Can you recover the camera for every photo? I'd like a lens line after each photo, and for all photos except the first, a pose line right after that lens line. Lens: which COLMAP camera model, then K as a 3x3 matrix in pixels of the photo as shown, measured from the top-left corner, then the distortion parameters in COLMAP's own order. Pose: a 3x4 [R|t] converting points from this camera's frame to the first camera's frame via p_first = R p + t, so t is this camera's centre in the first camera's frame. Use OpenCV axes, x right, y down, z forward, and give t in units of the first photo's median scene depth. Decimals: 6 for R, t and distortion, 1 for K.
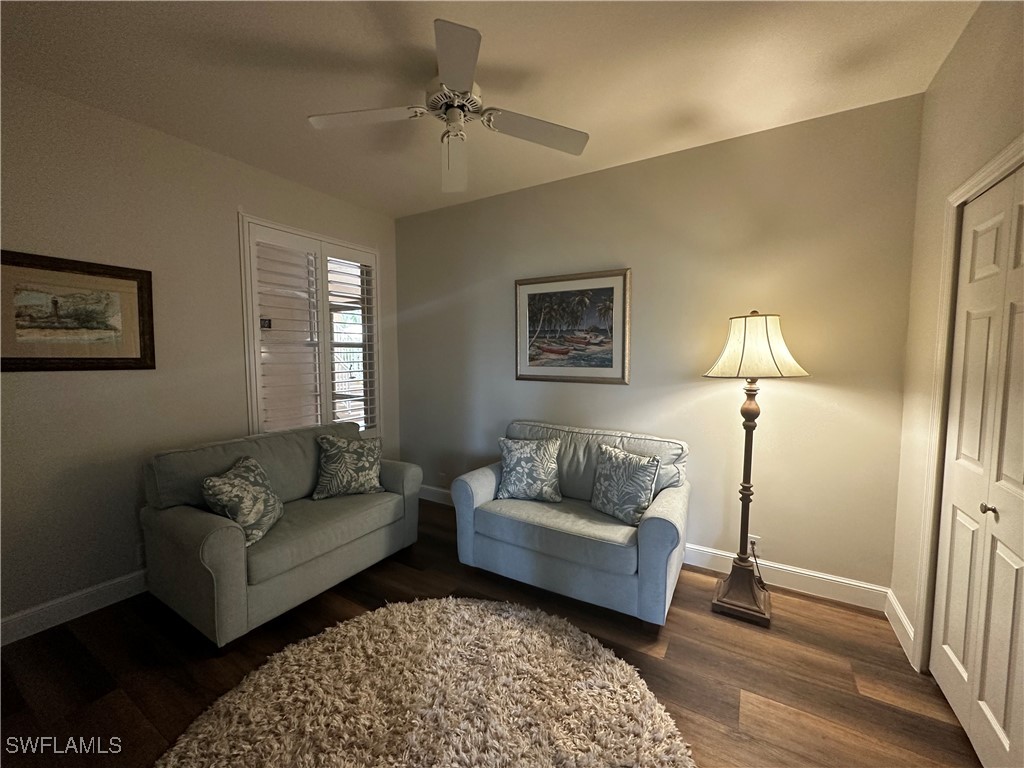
lens RADIAL K [[409.5, 0, 512.6], [0, 409.5, 382.7], [0, 0, 1]] dist [-0.000892, 0.000174]
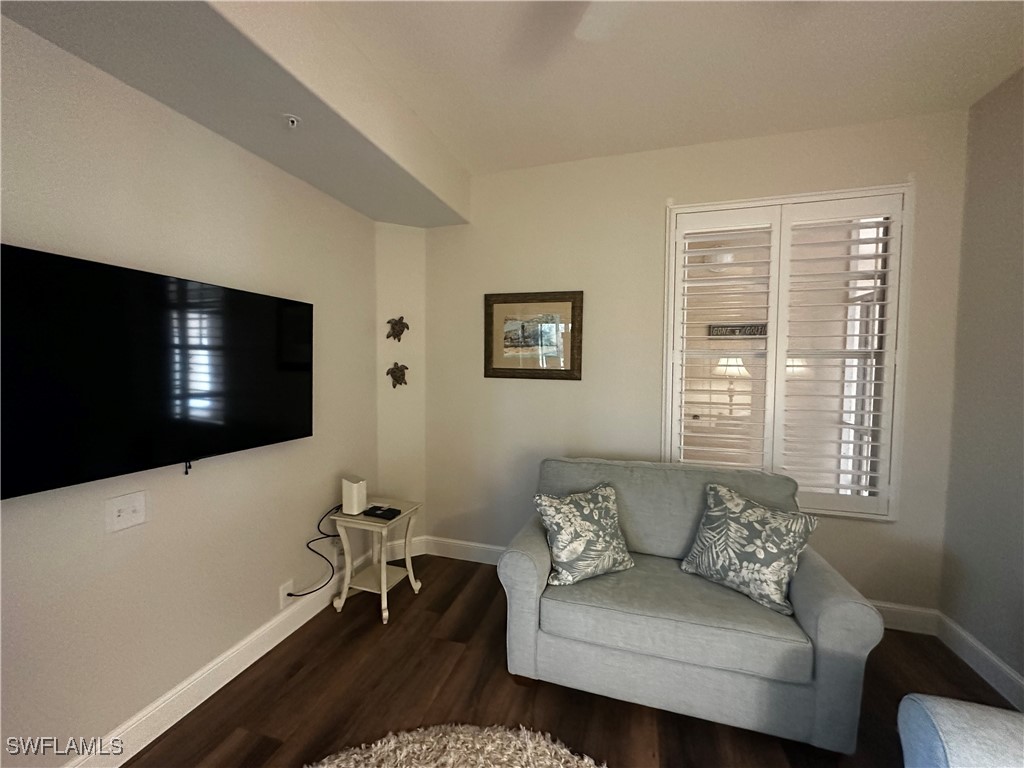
lens RADIAL K [[409.5, 0, 511.7], [0, 409.5, 382.6], [0, 0, 1]] dist [-0.000892, 0.000174]
pose [[0.248882, 0.049205, -0.967283, 0.142175], [-0.075298, 0.996669, 0.031326, -0.049153], [0.965602, 0.065038, 0.251758, 0.569905]]
